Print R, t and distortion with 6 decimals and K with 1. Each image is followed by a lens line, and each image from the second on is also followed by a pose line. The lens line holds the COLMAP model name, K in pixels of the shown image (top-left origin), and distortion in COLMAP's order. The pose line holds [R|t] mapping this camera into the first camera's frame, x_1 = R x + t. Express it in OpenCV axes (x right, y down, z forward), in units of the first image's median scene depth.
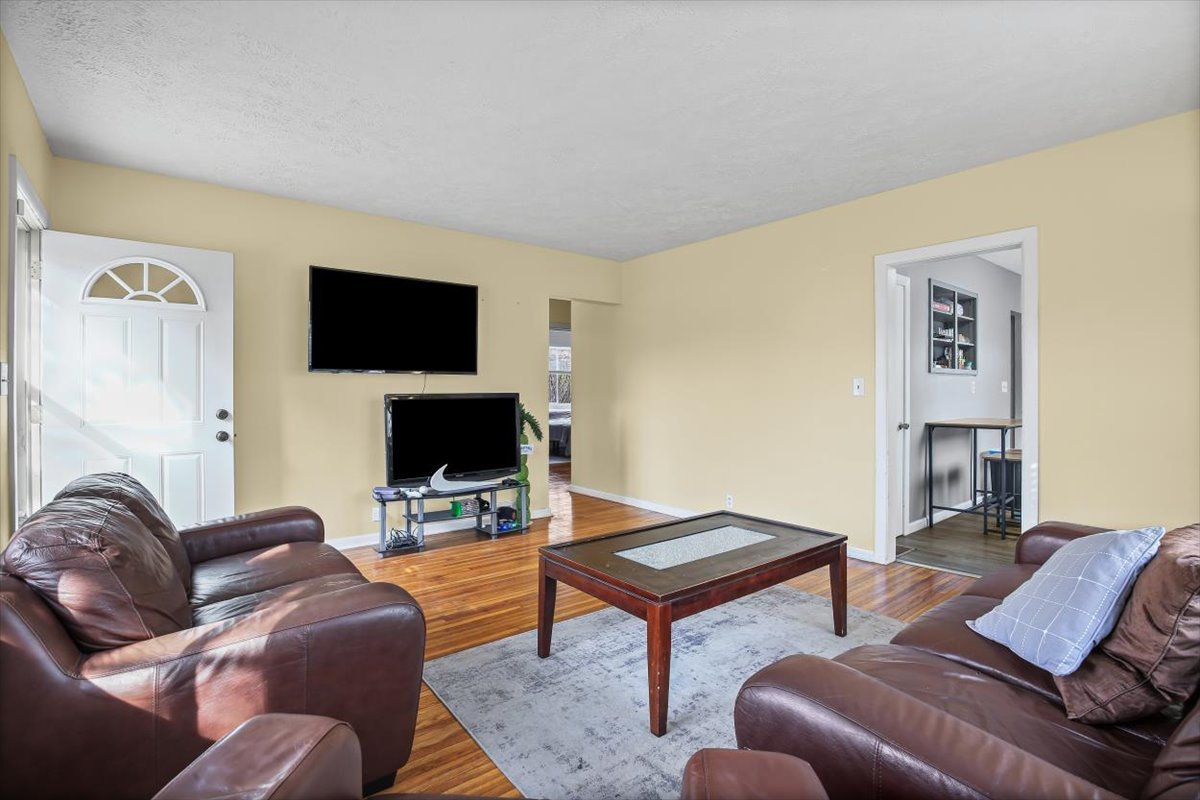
lens RADIAL K [[554.6, 0, 601.7], [0, 554.6, 397.5], [0, 0, 1]] dist [-0.016794, 0.000208]
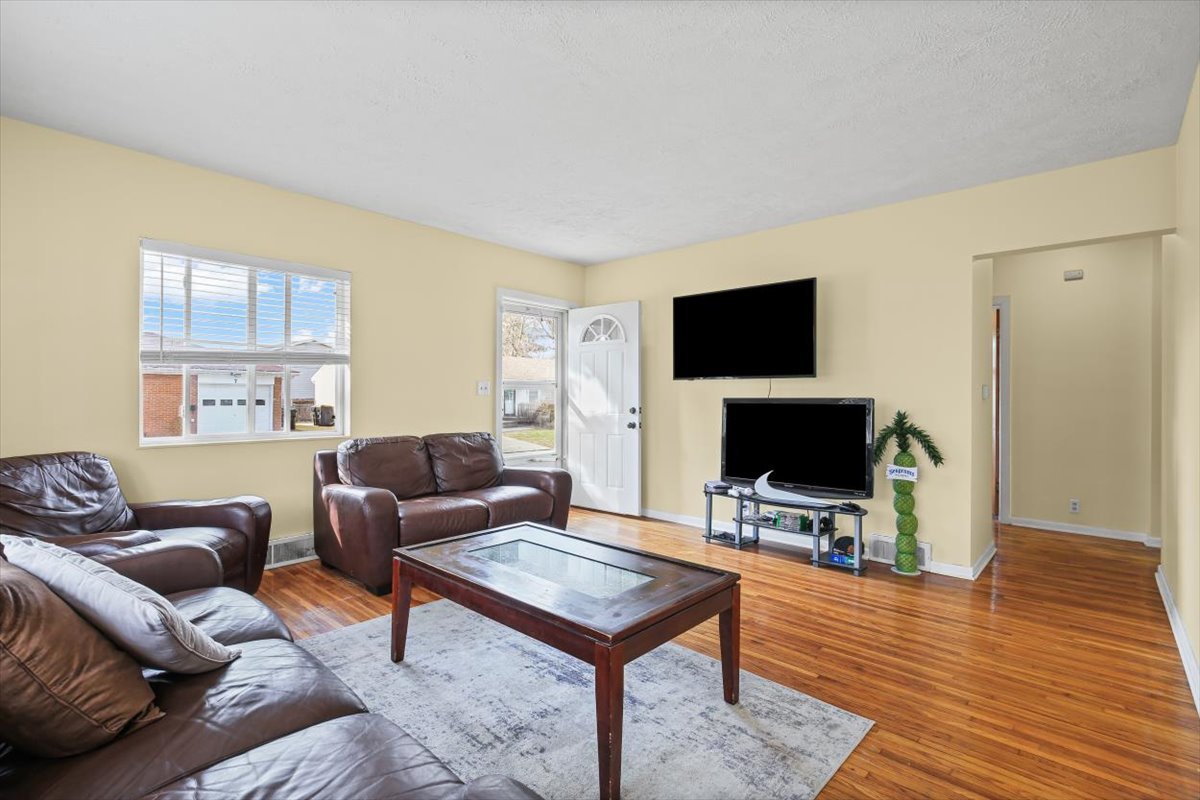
lens RADIAL K [[554.6, 0, 603.4], [0, 554.6, 396.7], [0, 0, 1]] dist [-0.016794, 0.000208]
pose [[0.169918, 0.000575, -0.985458, 0.632640], [-0.020834, 0.999778, -0.003009, -0.000262], [0.985238, 0.021042, 0.169892, 0.548783]]
